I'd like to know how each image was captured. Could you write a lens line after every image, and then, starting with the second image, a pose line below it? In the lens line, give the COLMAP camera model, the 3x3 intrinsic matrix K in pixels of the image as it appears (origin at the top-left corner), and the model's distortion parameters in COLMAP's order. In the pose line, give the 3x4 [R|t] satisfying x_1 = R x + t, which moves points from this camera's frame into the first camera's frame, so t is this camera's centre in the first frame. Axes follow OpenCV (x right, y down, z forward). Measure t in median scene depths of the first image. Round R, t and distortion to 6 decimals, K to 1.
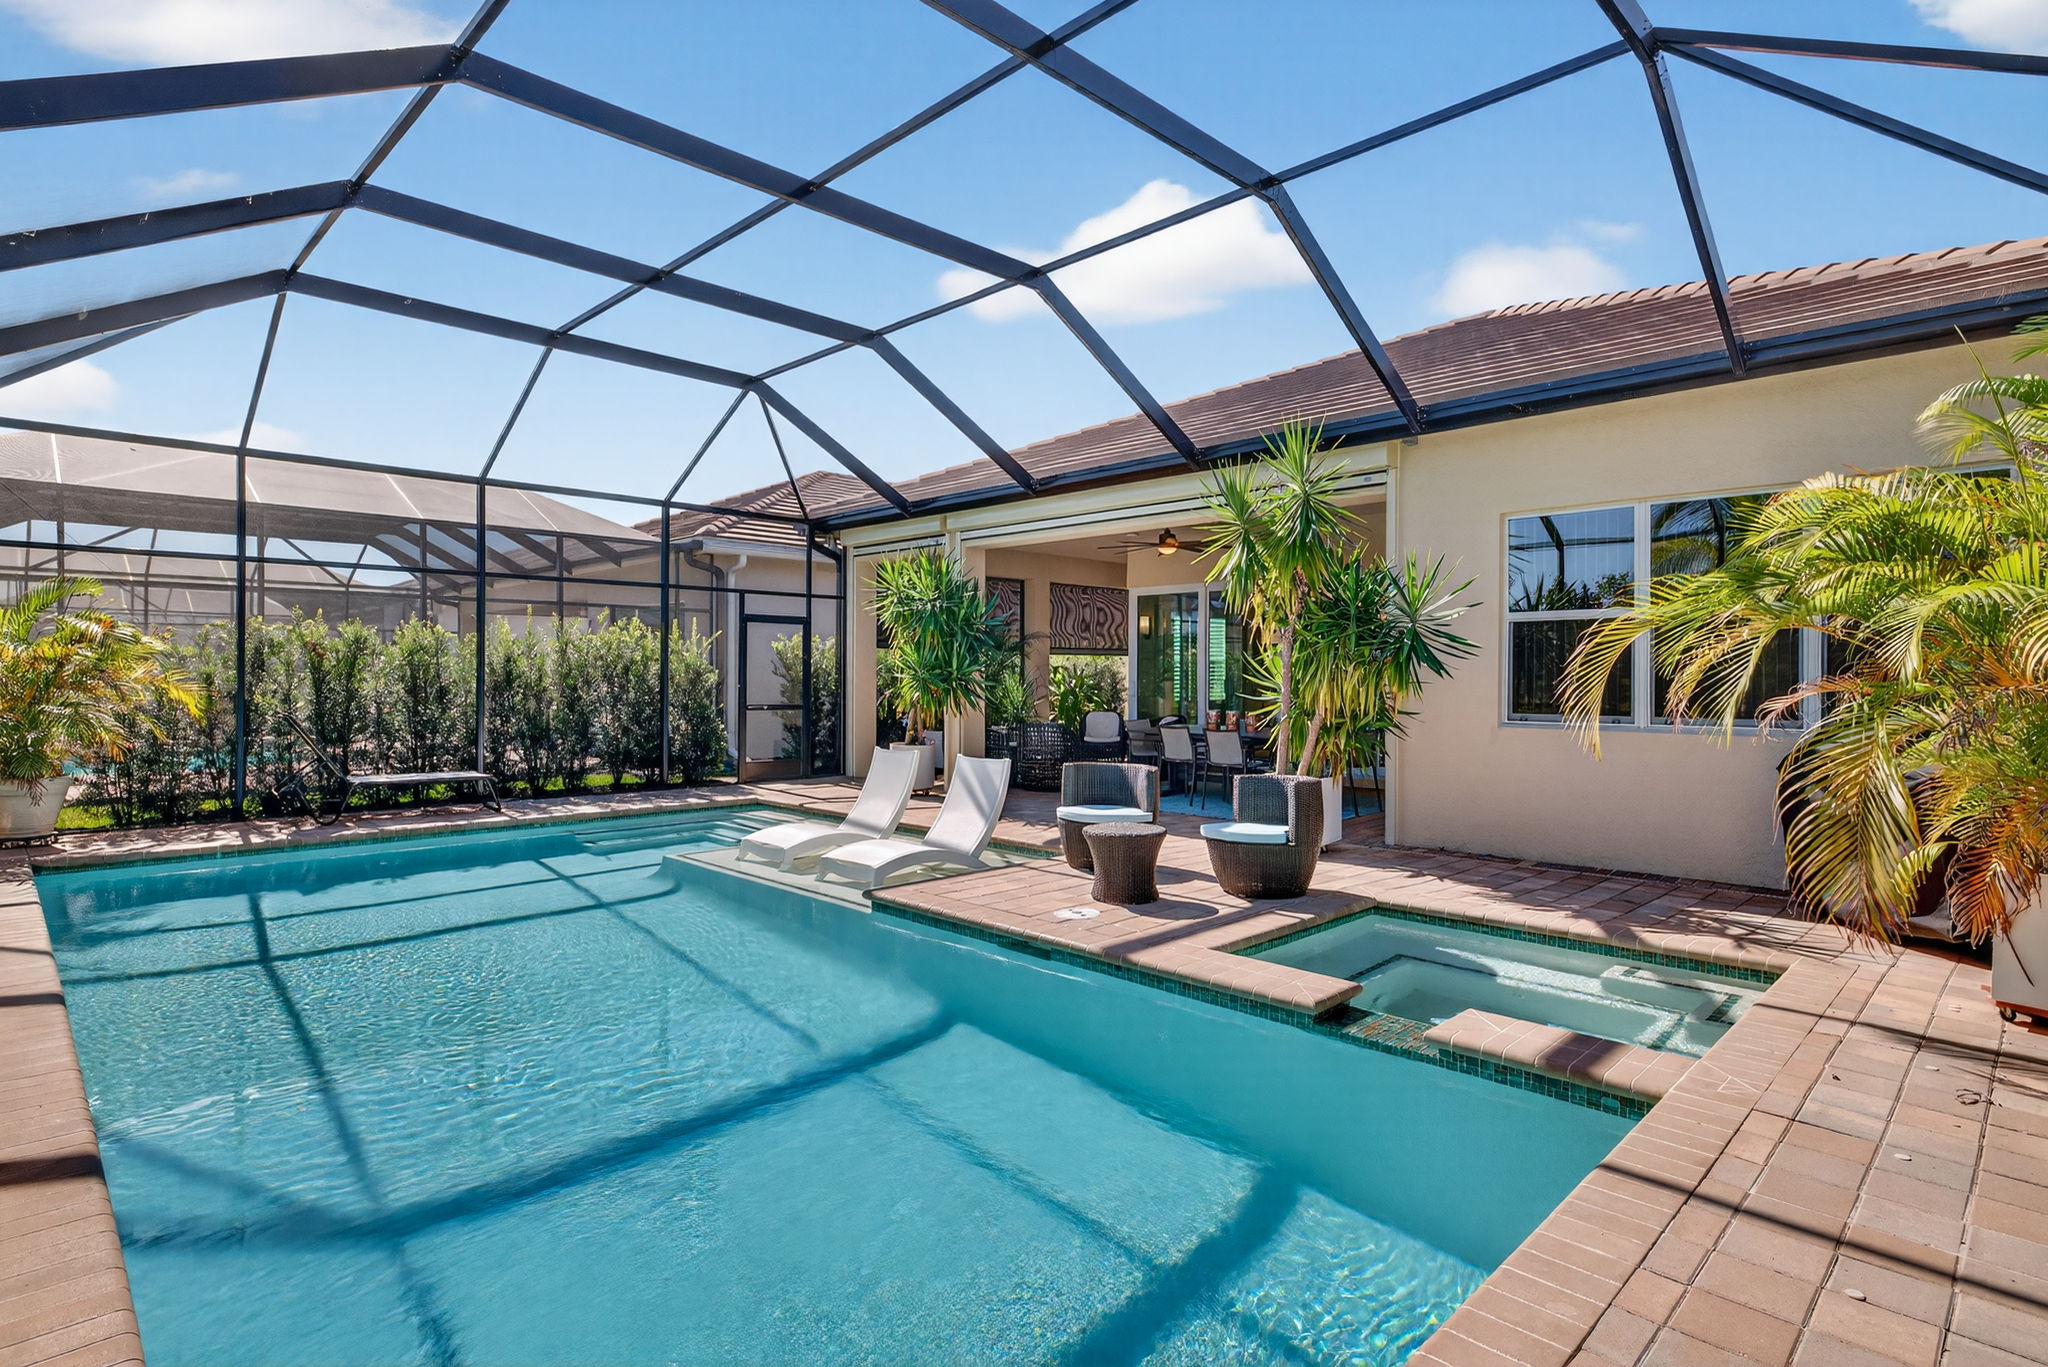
lens RADIAL K [[1021.1, 0, 1019.5], [0, 1021.1, 677.1], [0, 0, 1]] dist [0.001578, -0.000276]
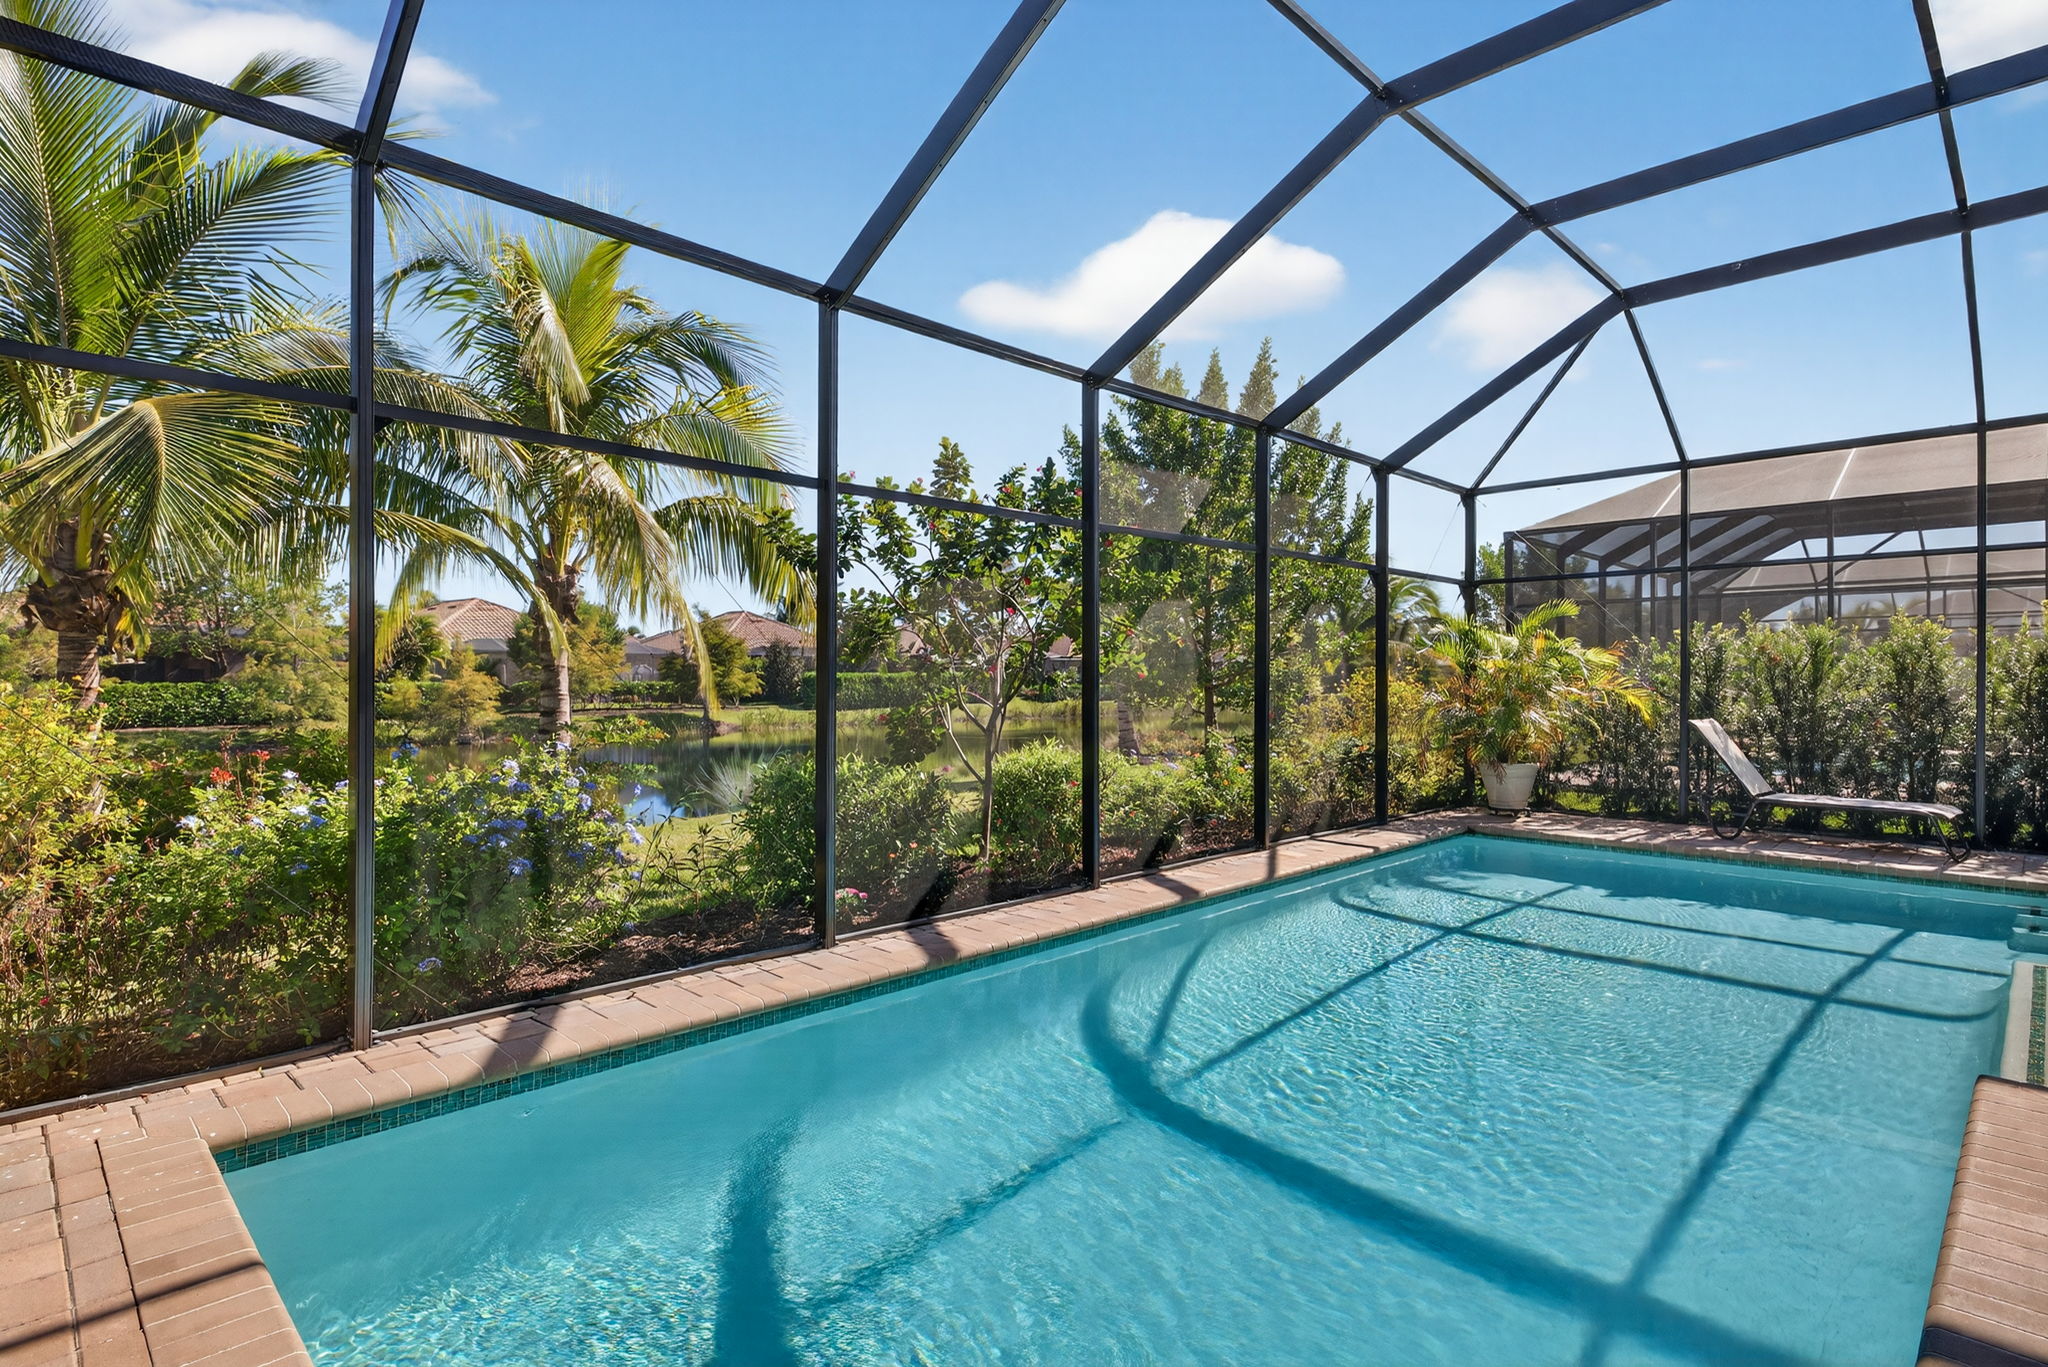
lens RADIAL K [[1021.1, 0, 1019.5], [0, 1021.1, 677.1], [0, 0, 1]] dist [0.001578, -0.000276]
pose [[-0.003295, -0.001159, -0.999994, 0.138658], [-0.001374, 0.999998, -0.001154, -0.002917], [0.999994, 0.001370, -0.003297, 0.158336]]
